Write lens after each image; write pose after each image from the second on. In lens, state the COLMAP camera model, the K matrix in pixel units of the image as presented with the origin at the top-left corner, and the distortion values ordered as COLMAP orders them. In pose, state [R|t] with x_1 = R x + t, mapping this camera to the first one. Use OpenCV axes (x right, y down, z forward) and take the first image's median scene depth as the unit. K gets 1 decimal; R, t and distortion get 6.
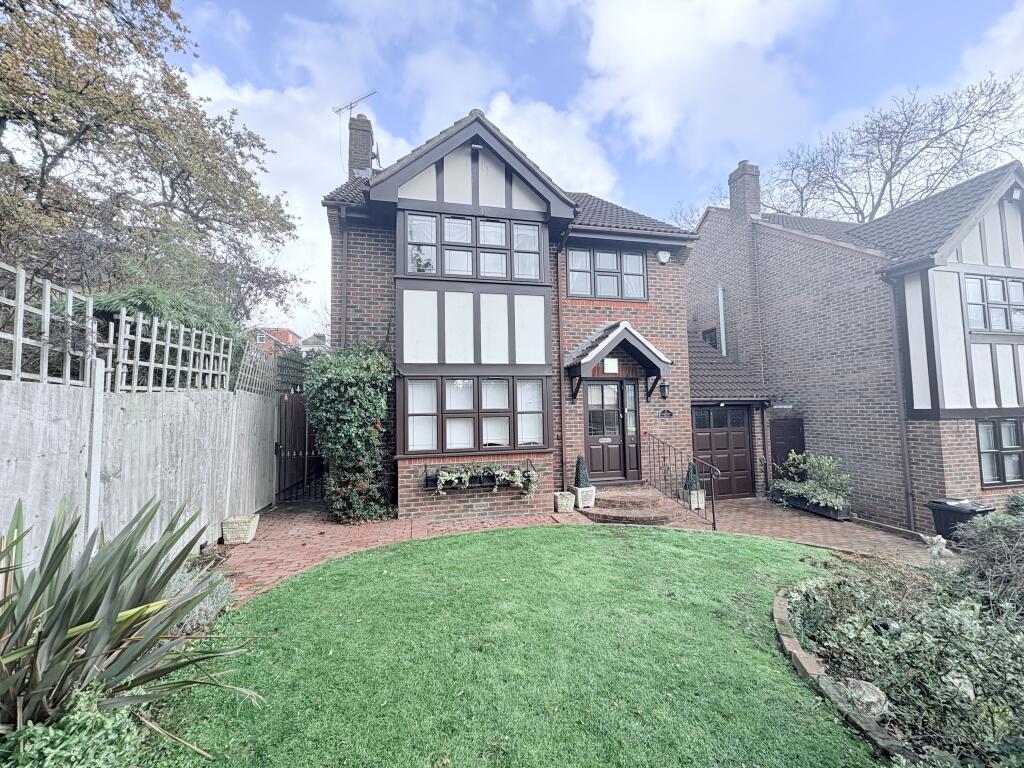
lens RADIAL K [[406.7, 0, 511.6], [0, 406.7, 383.7], [0, 0, 1]] dist [0.001993, 0.000089]
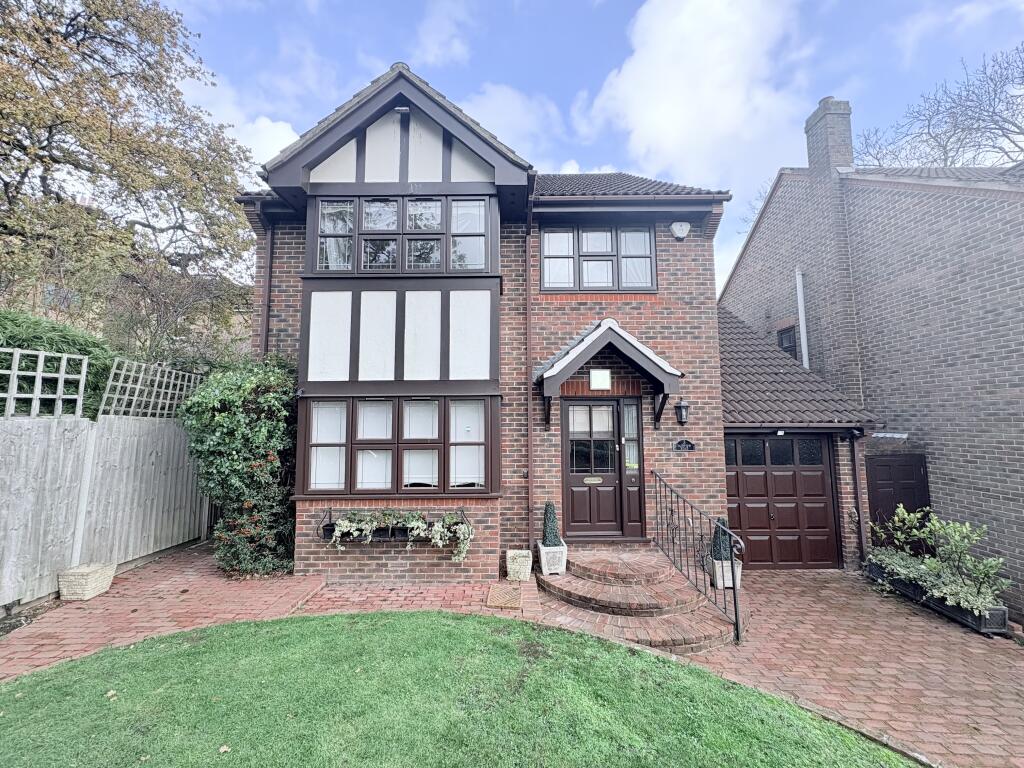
lens RADIAL K [[406.7, 0, 511.6], [0, 406.7, 383.7], [0, 0, 1]] dist [0.001993, 0.000089]
pose [[0.974239, -0.008833, -0.225344, 0.286764], [0.002934, 0.999645, -0.026496, -0.020166], [0.225498, 0.025152, 0.973919, 0.269727]]
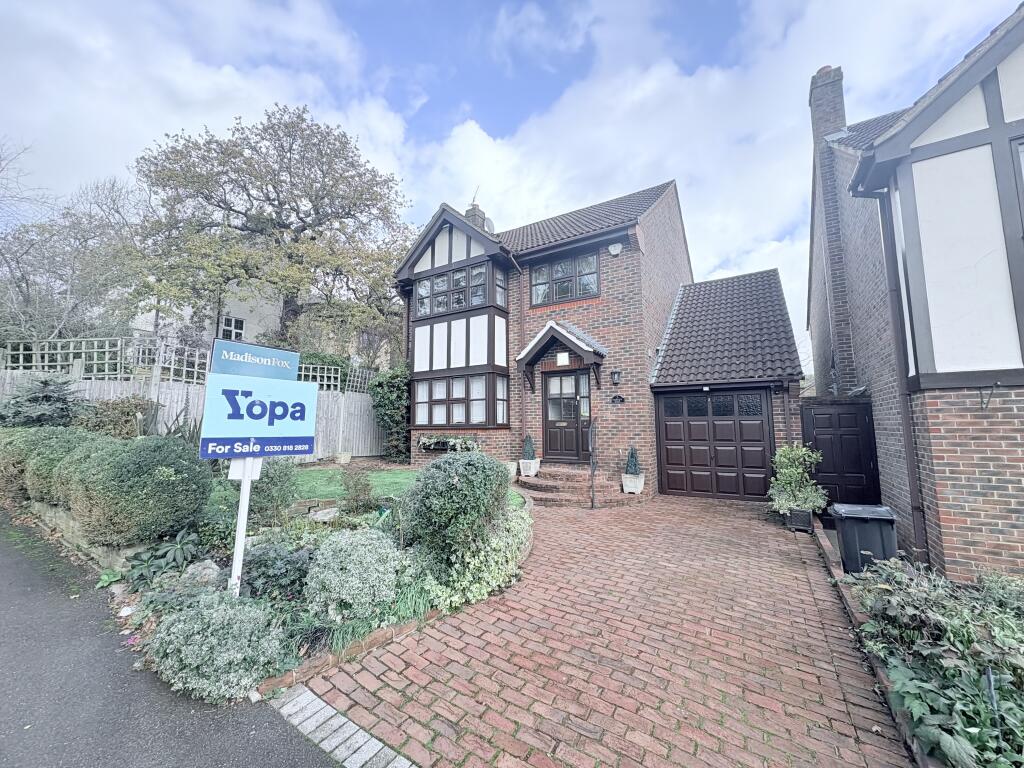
lens RADIAL K [[406.7, 0, 511.6], [0, 406.7, 383.7], [0, 0, 1]] dist [0.001993, 0.000089]
pose [[0.709942, -0.061329, -0.701585, 1.066679], [0.040260, 0.998106, -0.046510, 0.082259], [0.703109, 0.004773, 0.711067, 0.090399]]
